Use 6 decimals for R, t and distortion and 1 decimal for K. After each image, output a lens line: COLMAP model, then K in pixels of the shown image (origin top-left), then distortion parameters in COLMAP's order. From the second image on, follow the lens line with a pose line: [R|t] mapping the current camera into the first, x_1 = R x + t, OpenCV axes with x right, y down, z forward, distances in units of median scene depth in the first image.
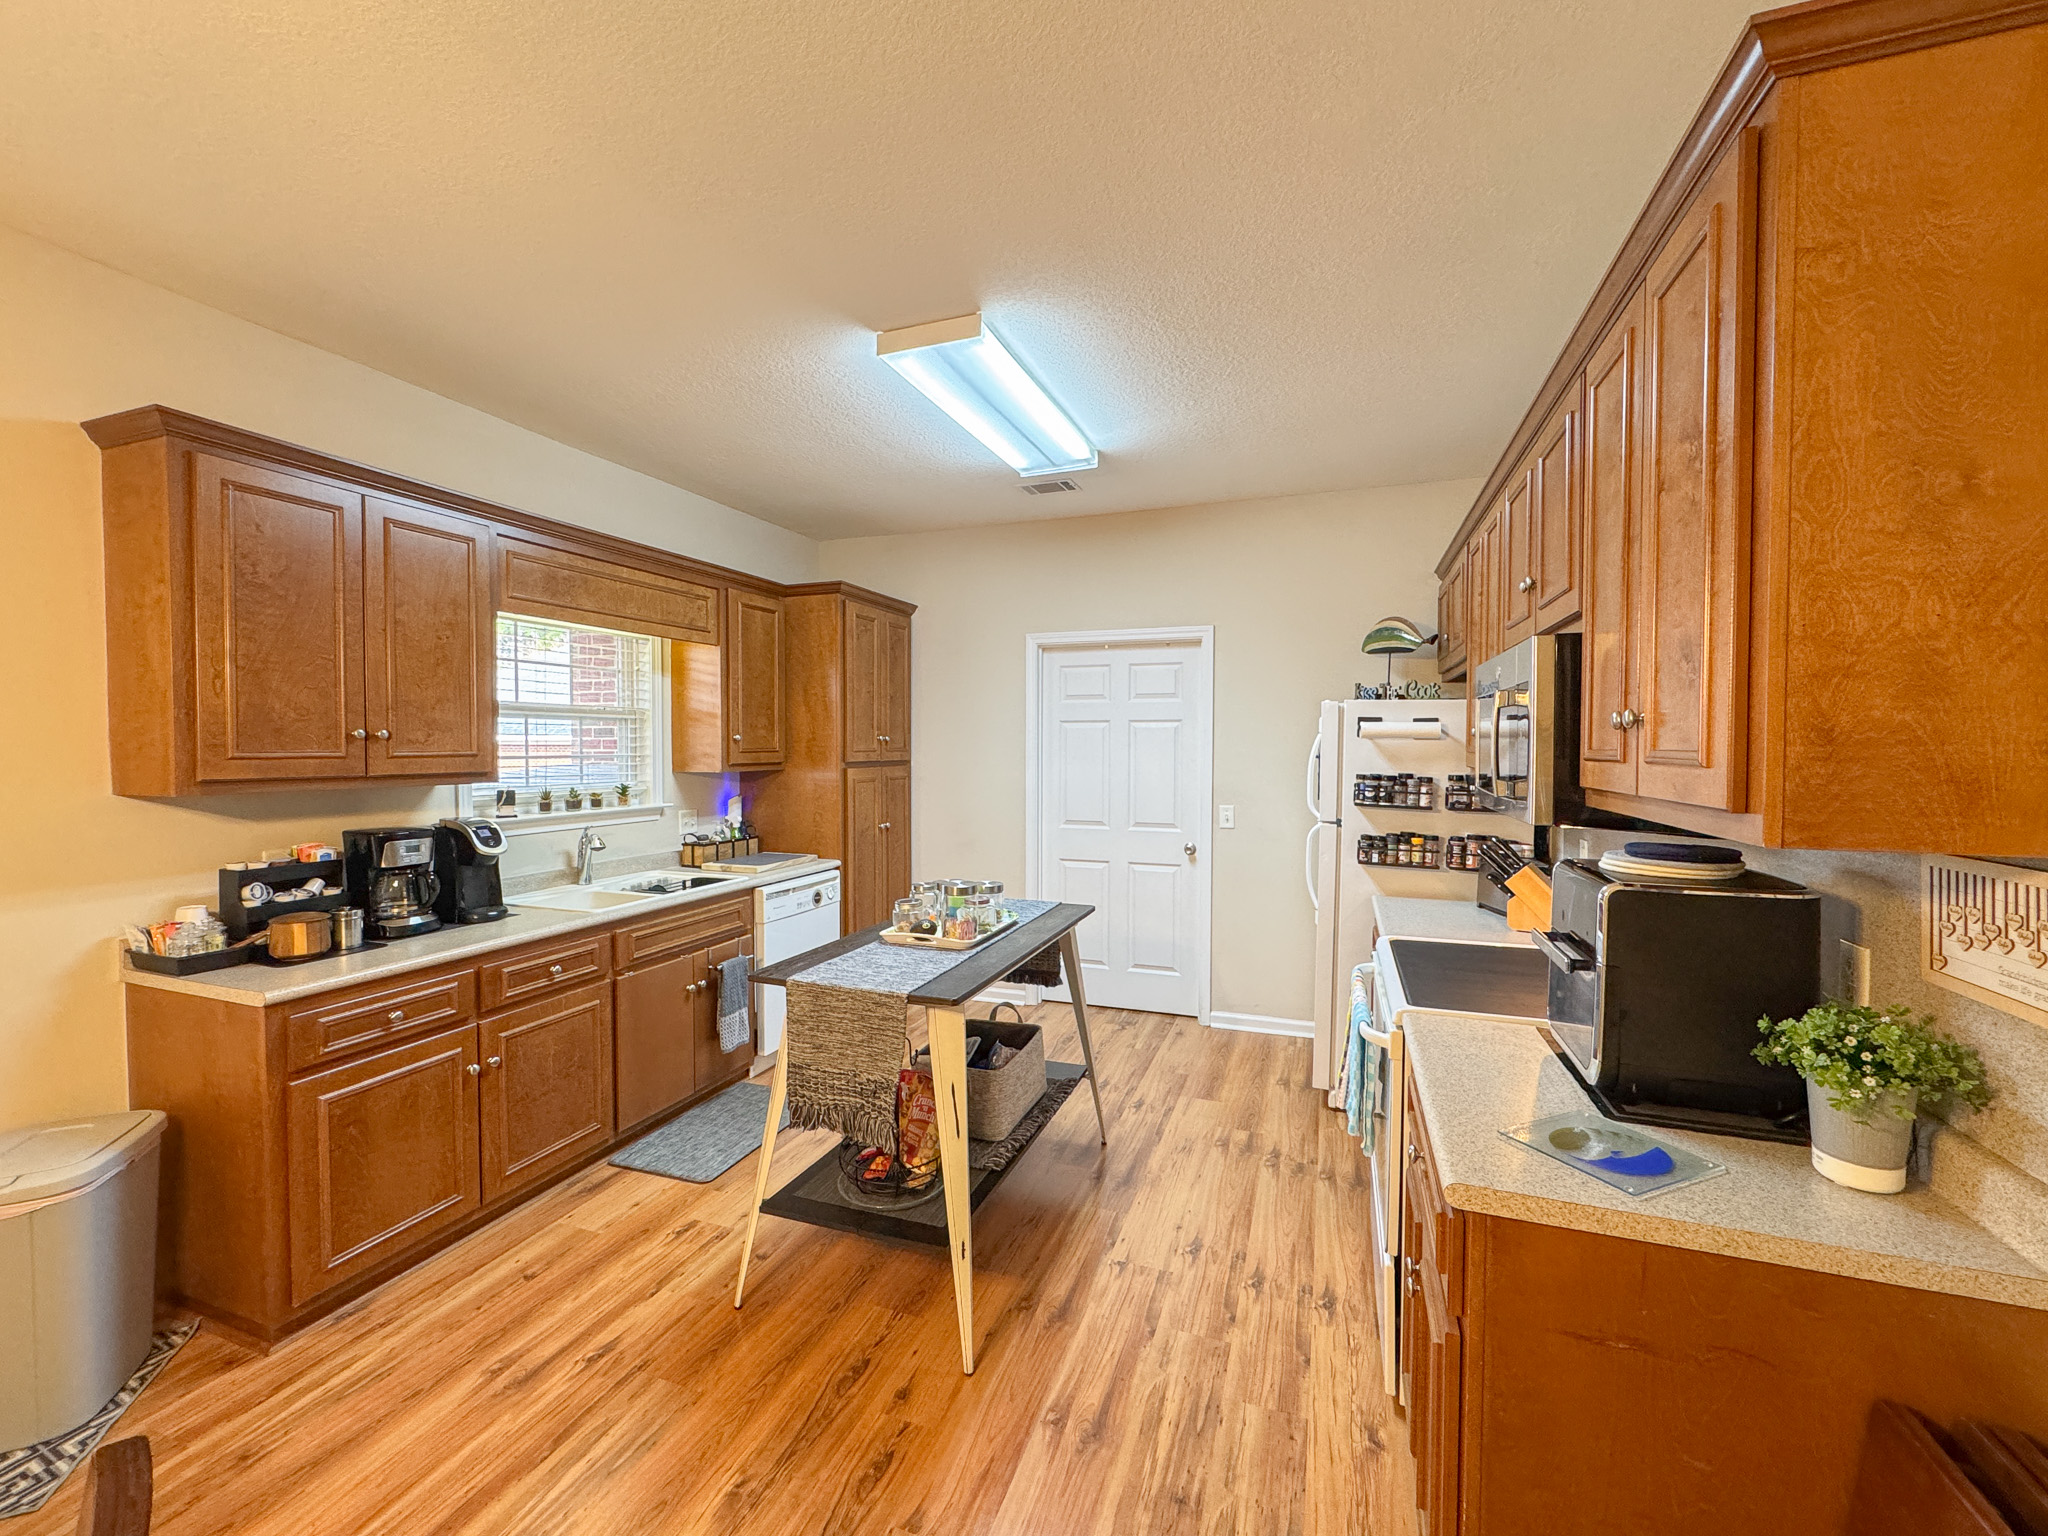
lens RADIAL K [[839.7, 0, 1020.1], [0, 839.7, 766.0], [0, 0, 1]] dist [-0.003337, 0.000025]
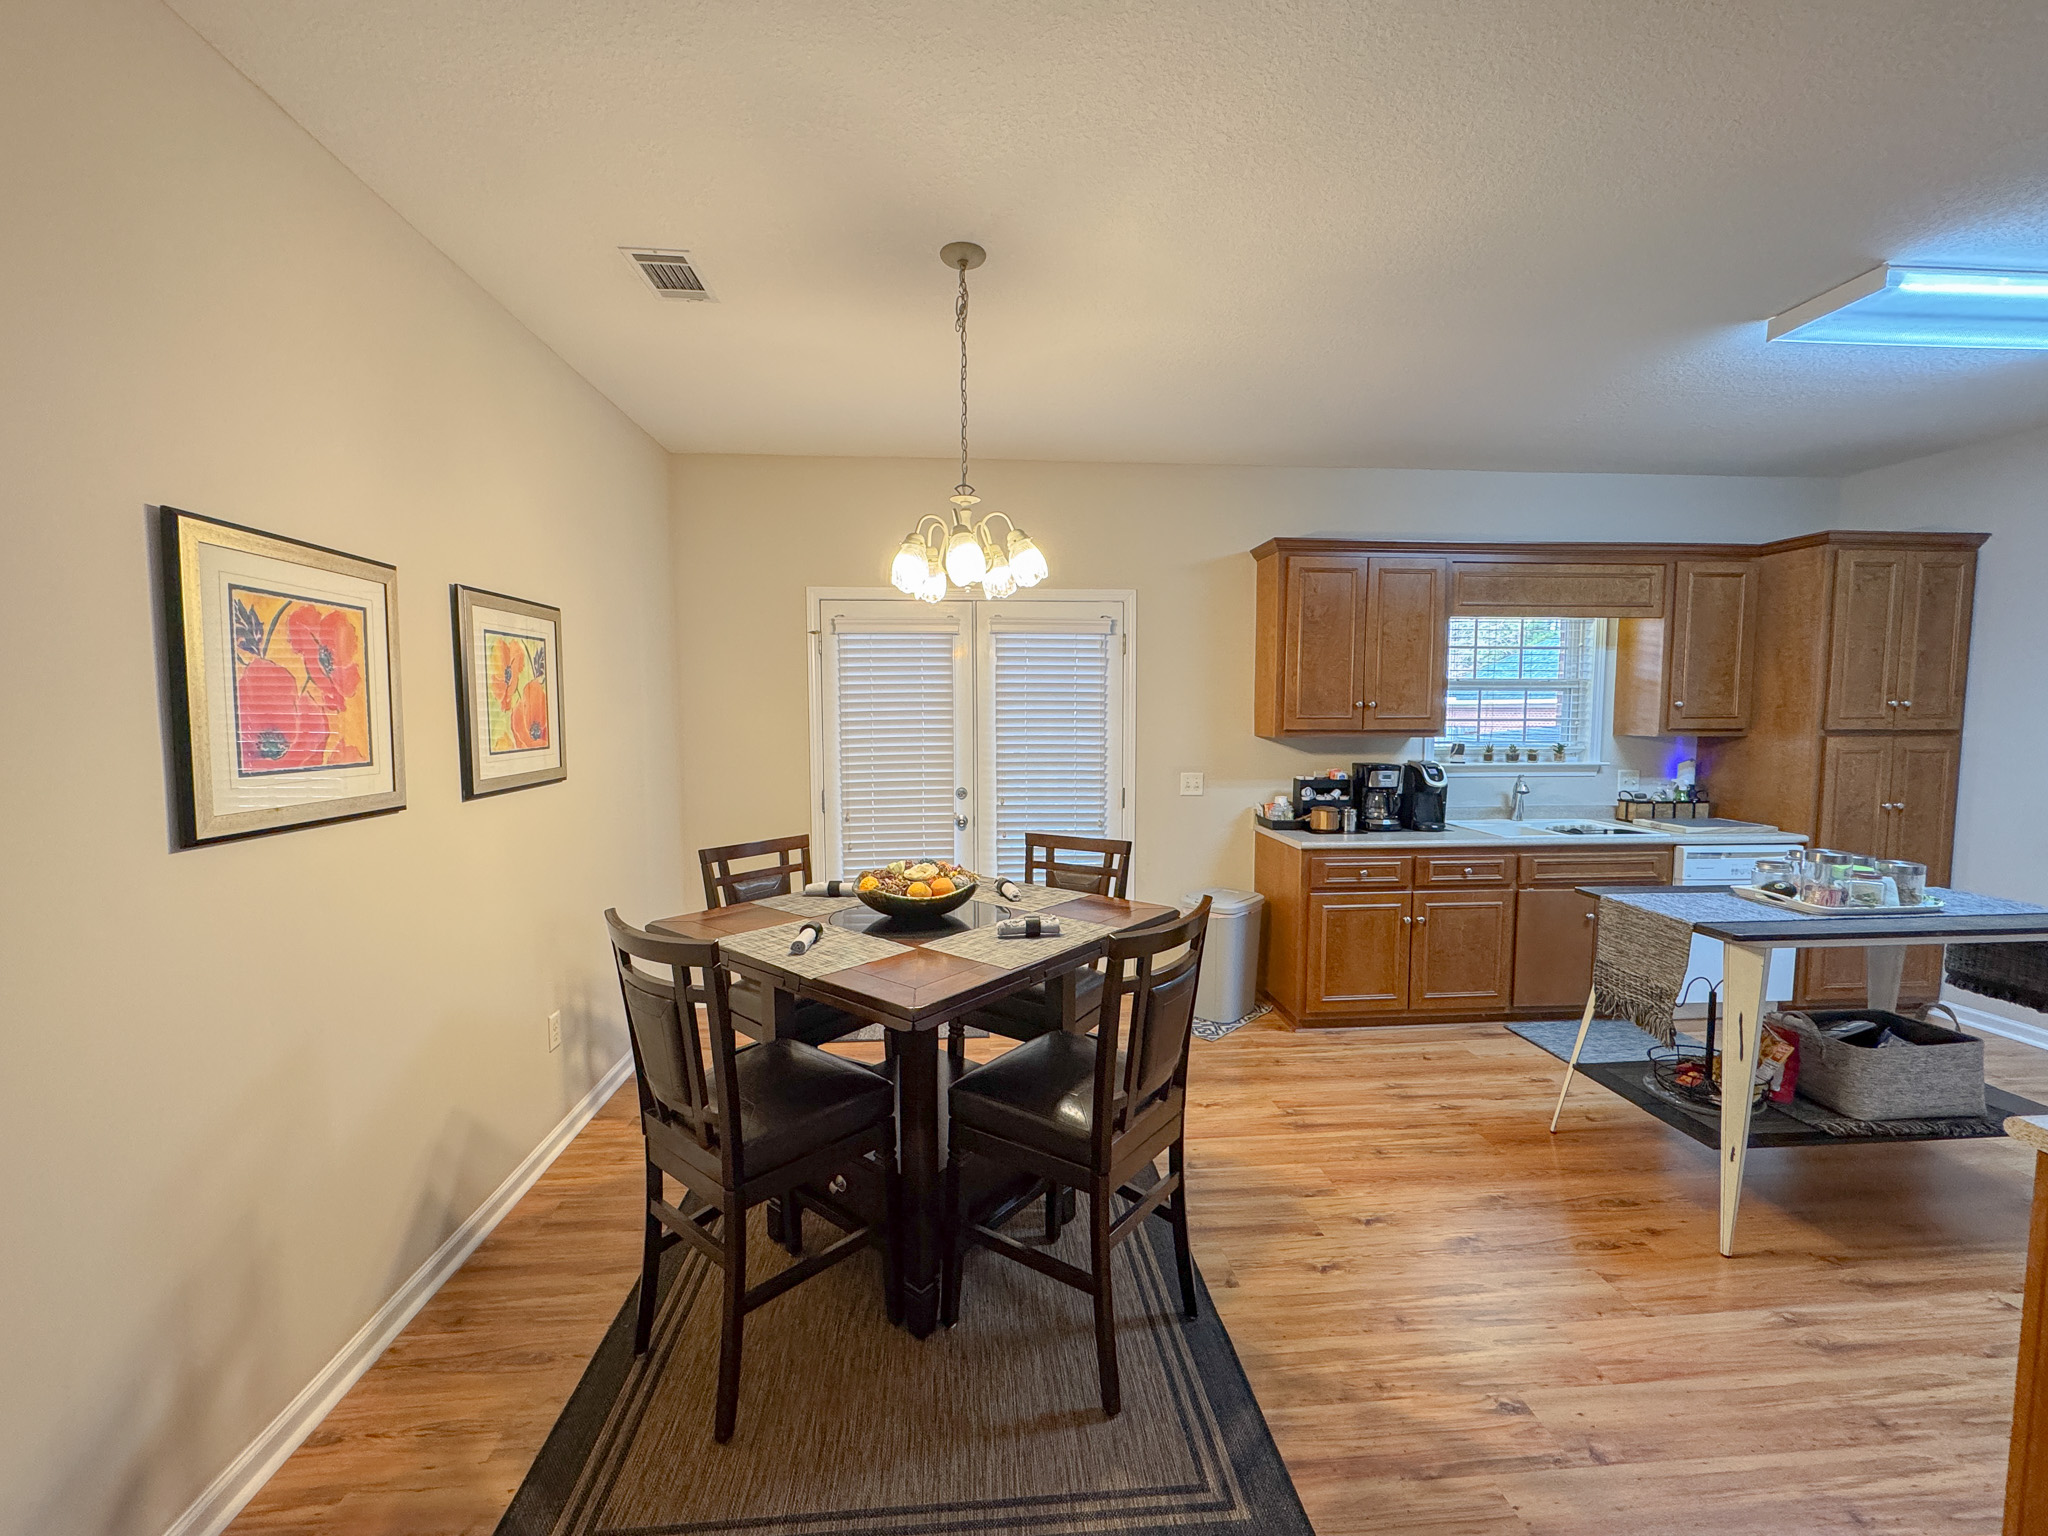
lens RADIAL K [[839.7, 0, 1020.2], [0, 839.7, 767.0], [0, 0, 1]] dist [-0.003337, 0.000025]
pose [[0.419019, 0.064825, -0.905660, 0.380138], [-0.022896, 0.997885, 0.060833, 0.000134], [0.907689, -0.004754, 0.419617, -0.263942]]
